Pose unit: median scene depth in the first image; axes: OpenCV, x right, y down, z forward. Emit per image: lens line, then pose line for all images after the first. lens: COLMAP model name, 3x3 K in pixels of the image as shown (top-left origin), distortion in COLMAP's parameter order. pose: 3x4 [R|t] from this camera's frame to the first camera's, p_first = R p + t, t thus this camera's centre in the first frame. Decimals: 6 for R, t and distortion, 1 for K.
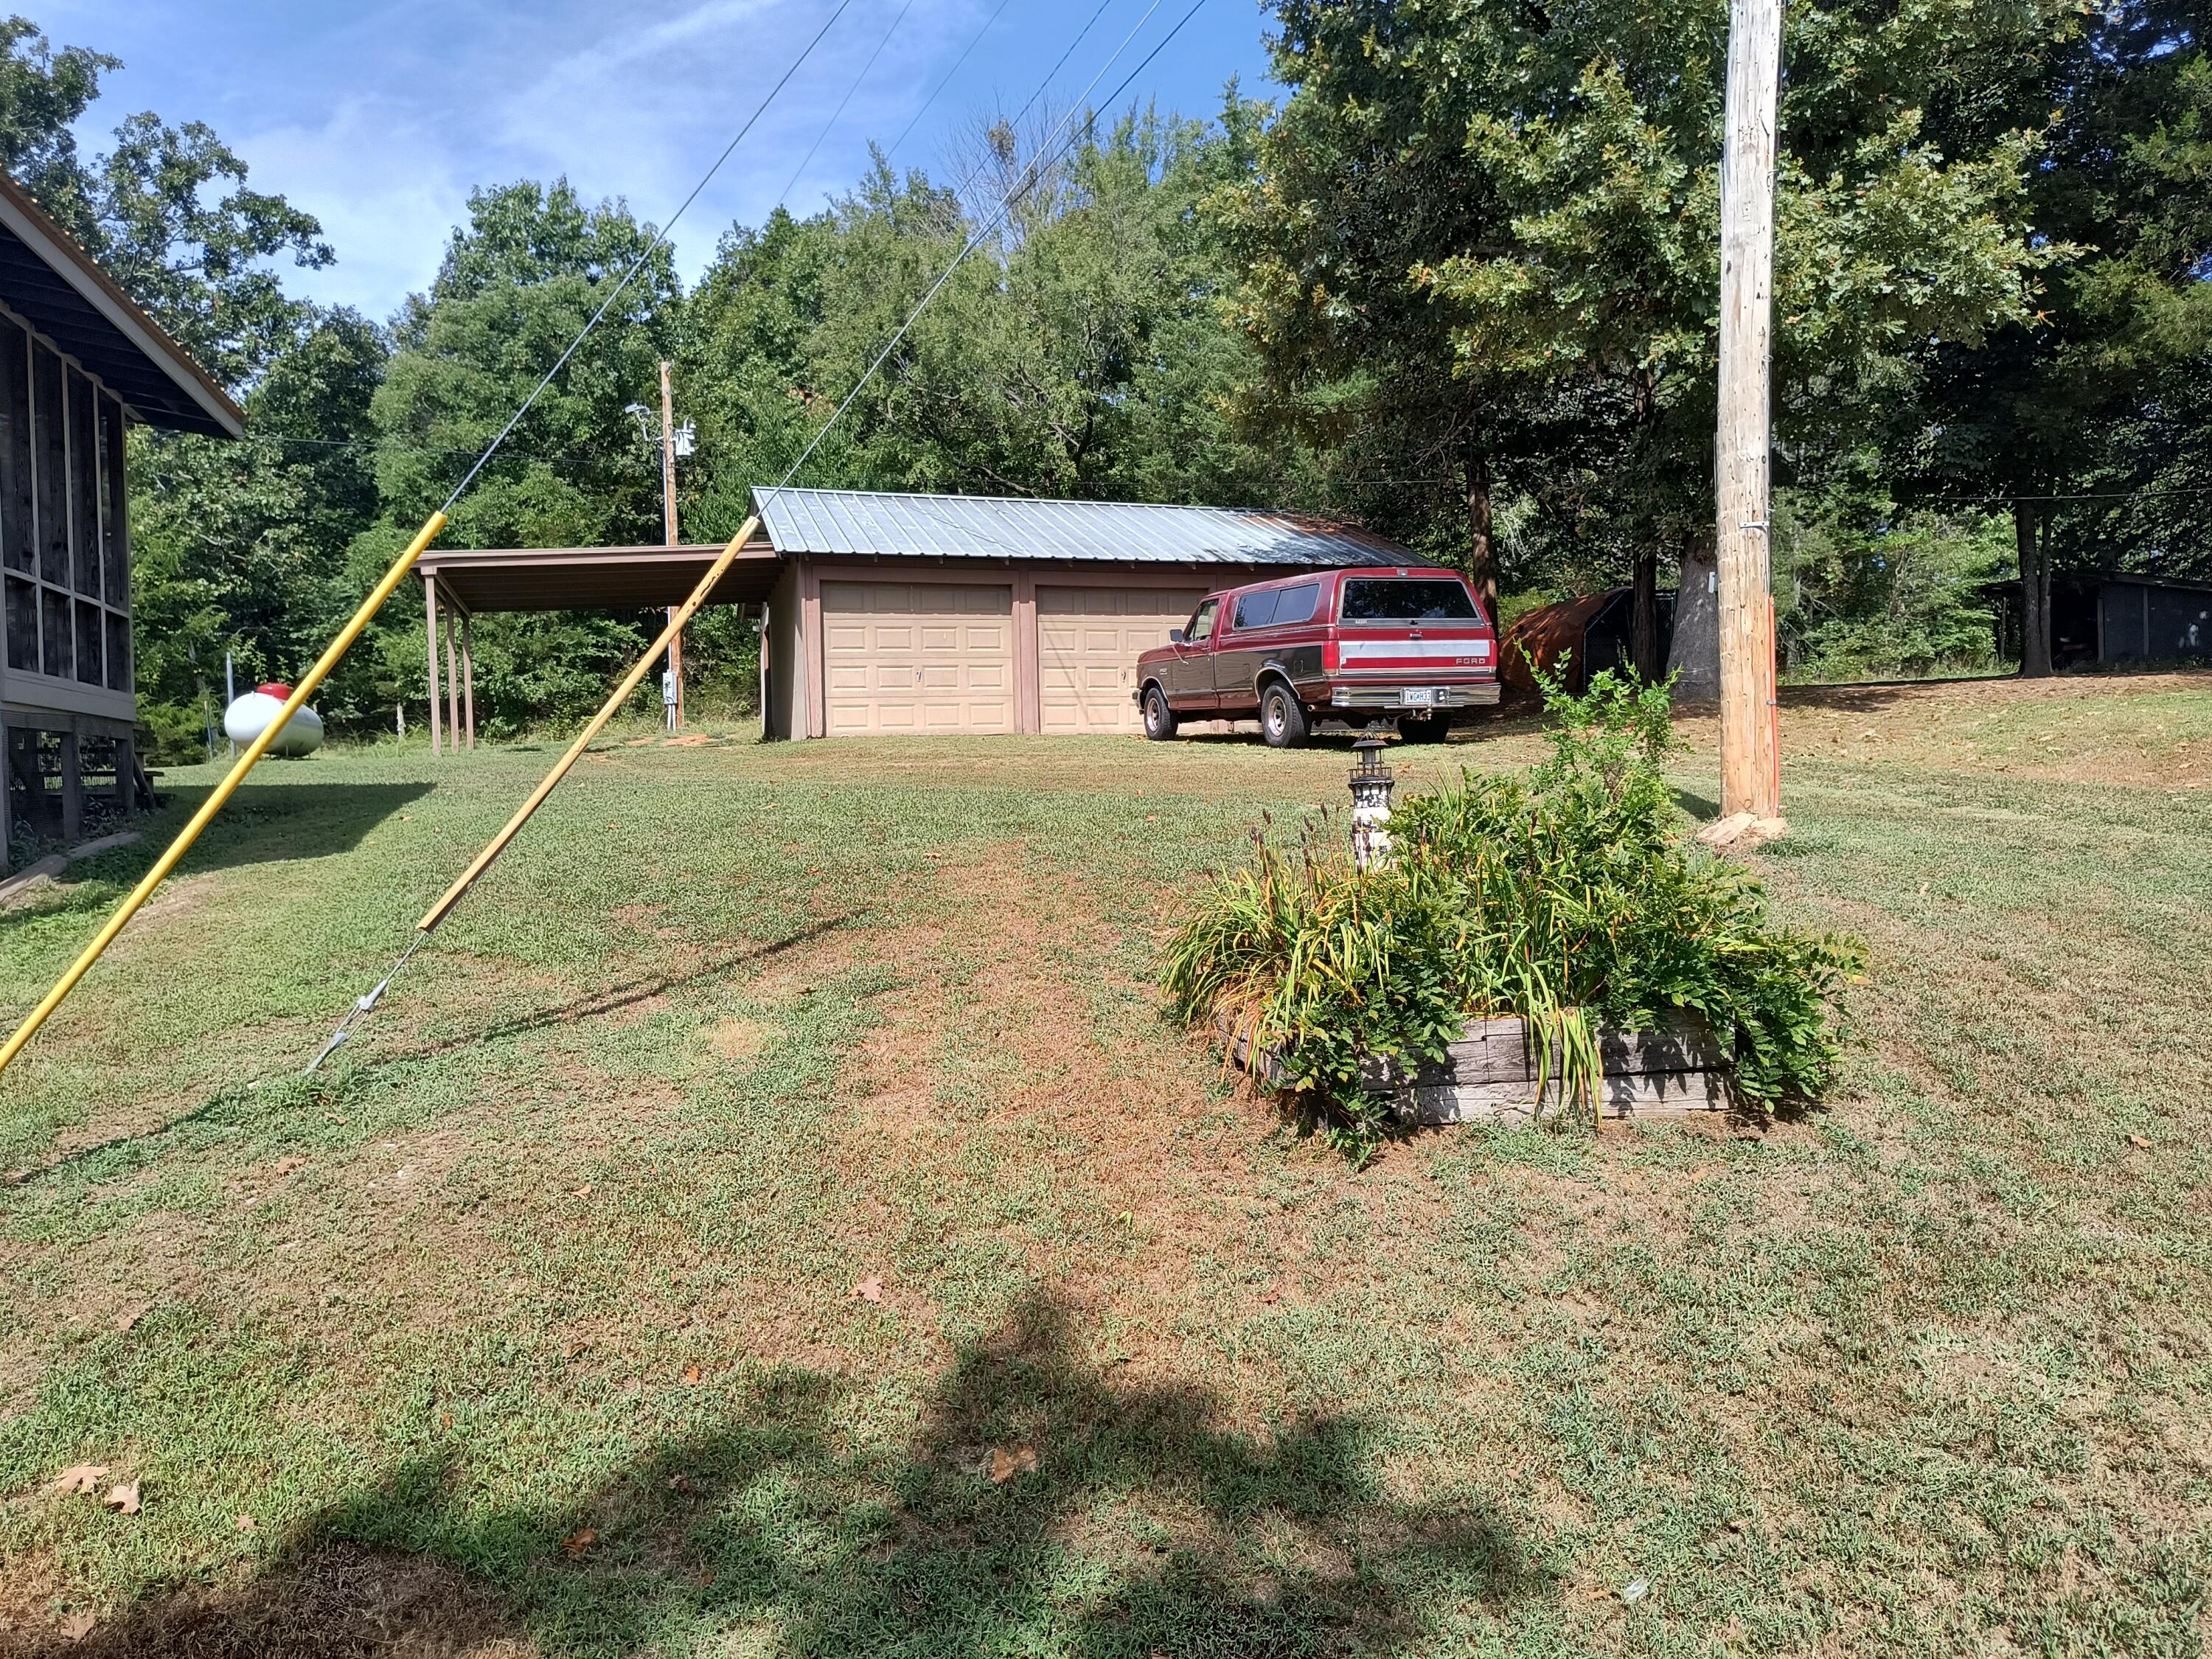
lens RADIAL K [[1512.3, 0, 1106.0], [0, 1512.3, 829.5], [0, 0, 1]] dist [0.059838, -0.058453]
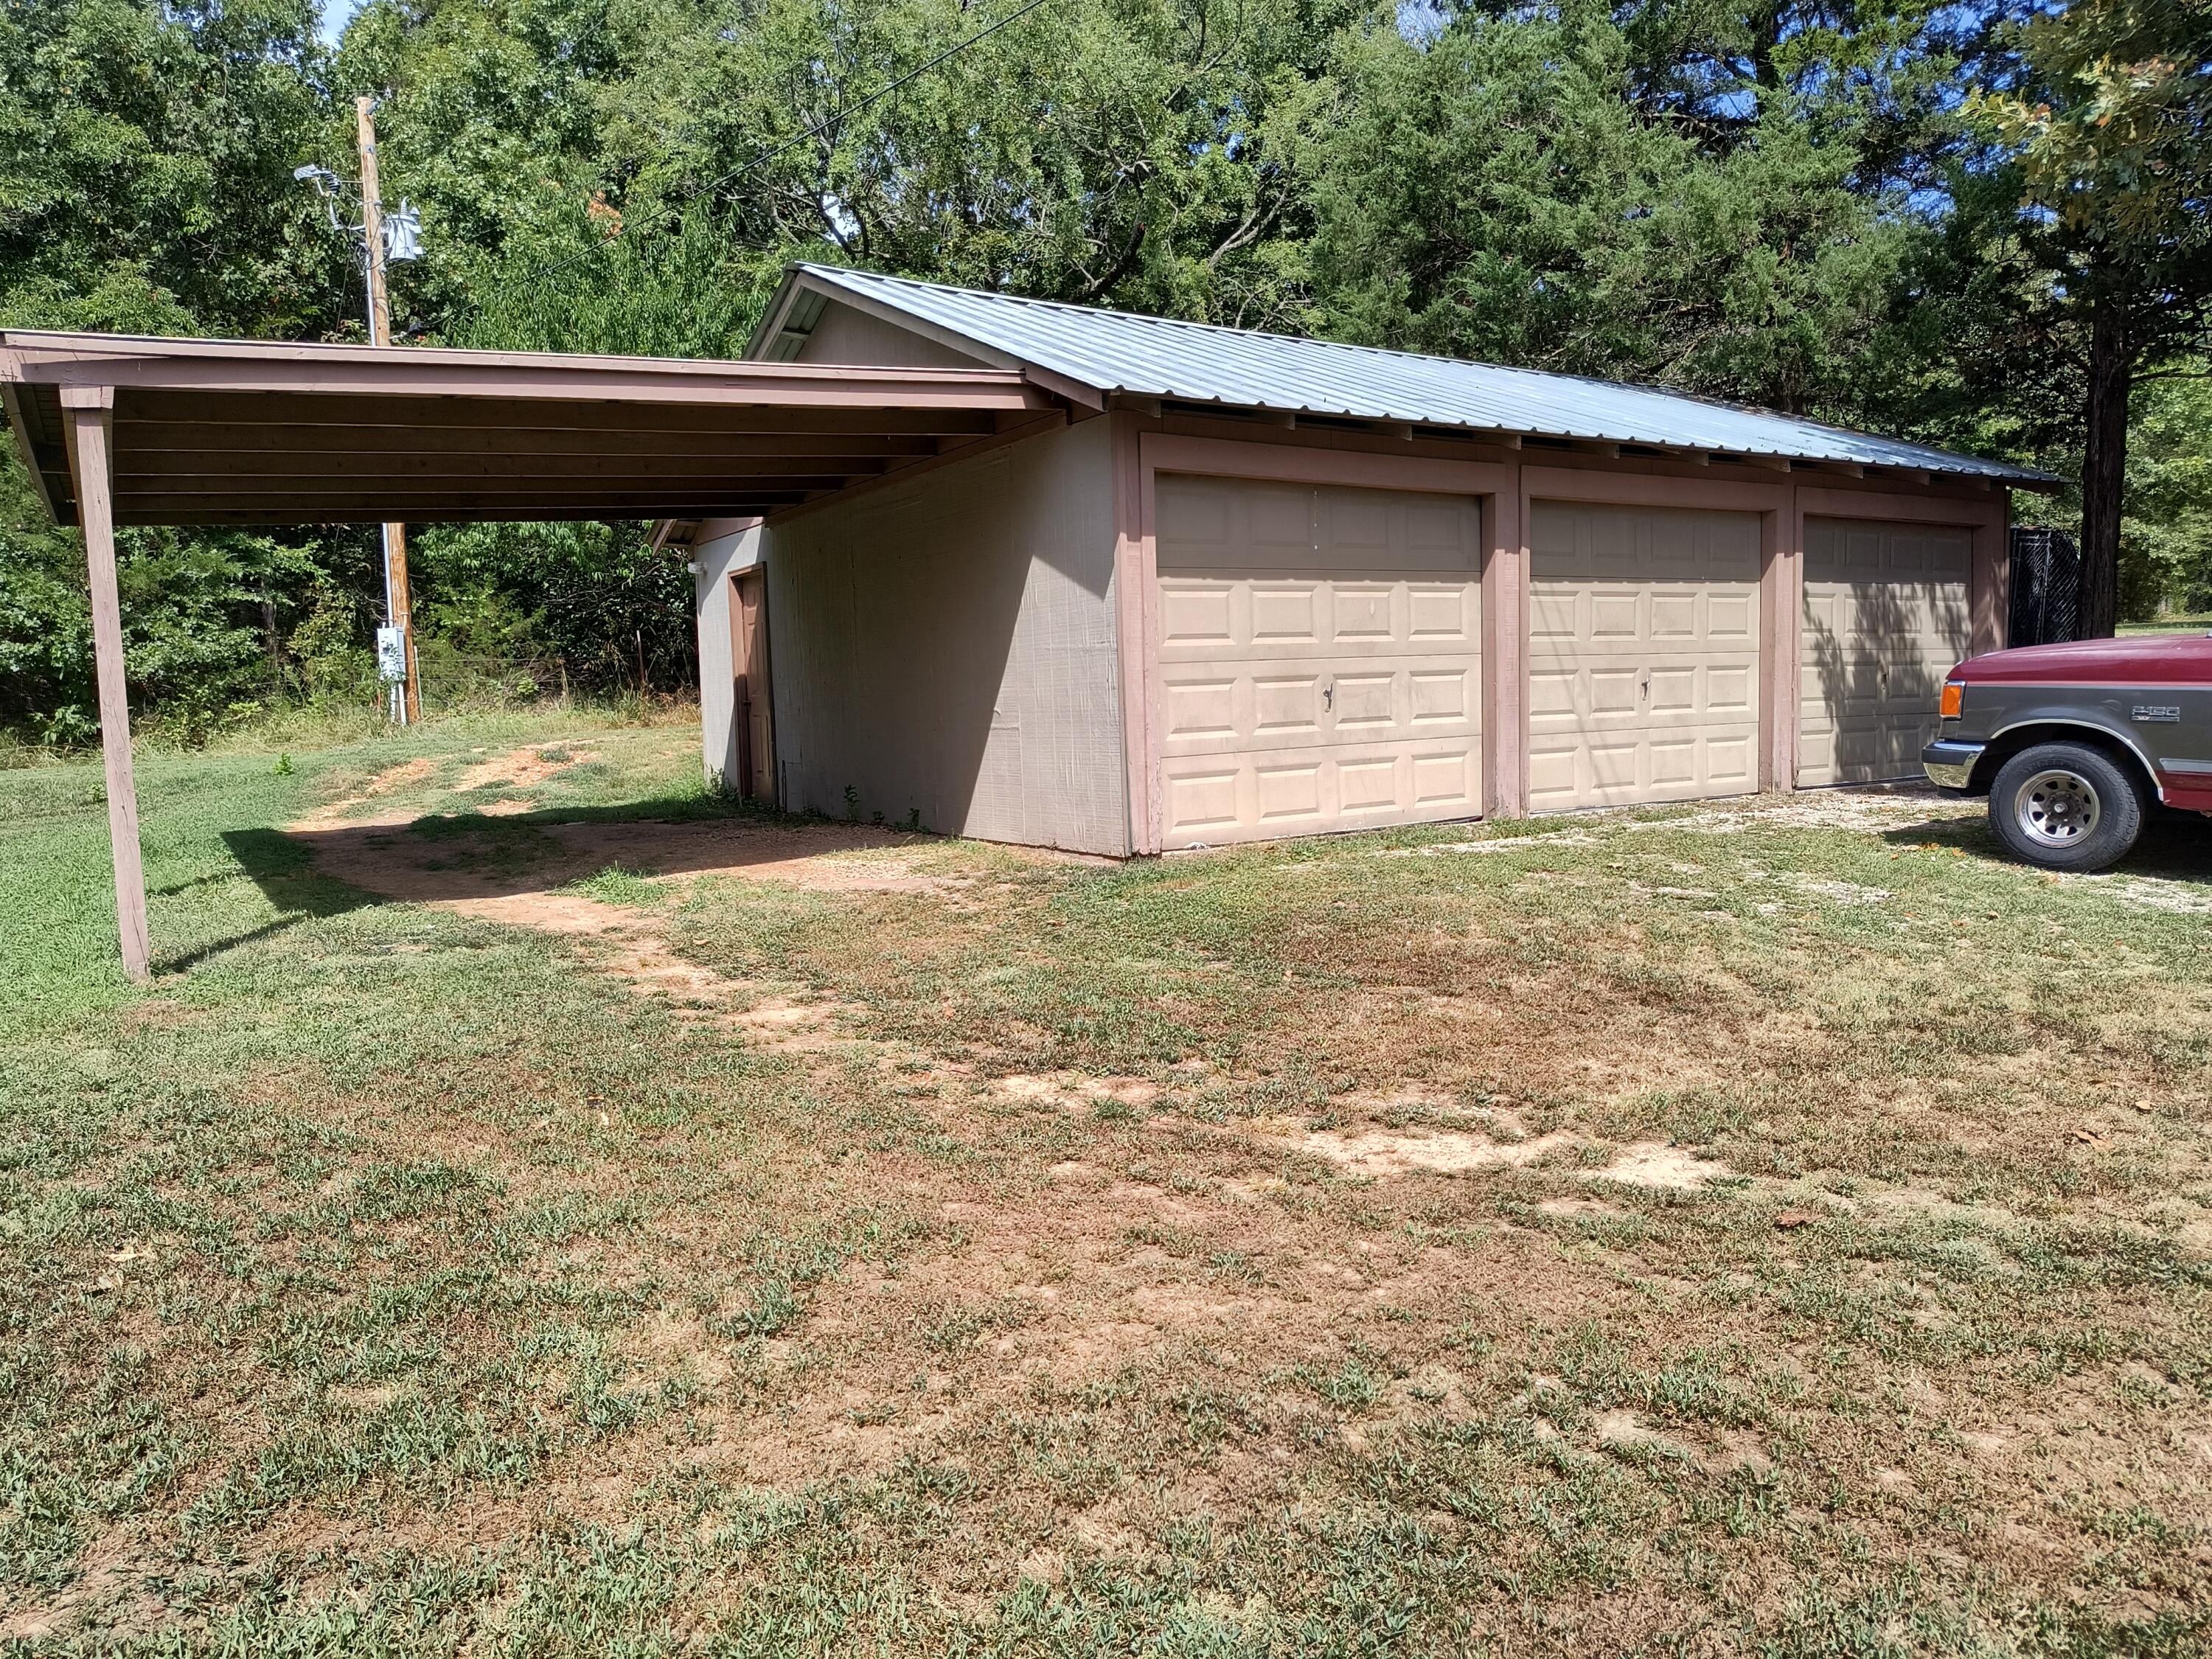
lens RADIAL K [[1512.3, 0, 1106.0], [0, 1512.3, 829.5], [0, 0, 1]] dist [0.059838, -0.058453]
pose [[0.964493, -0.029602, 0.262442, -0.311974], [0.016774, 0.998559, 0.050986, -0.089320], [-0.263573, -0.044773, 0.963600, 0.608789]]
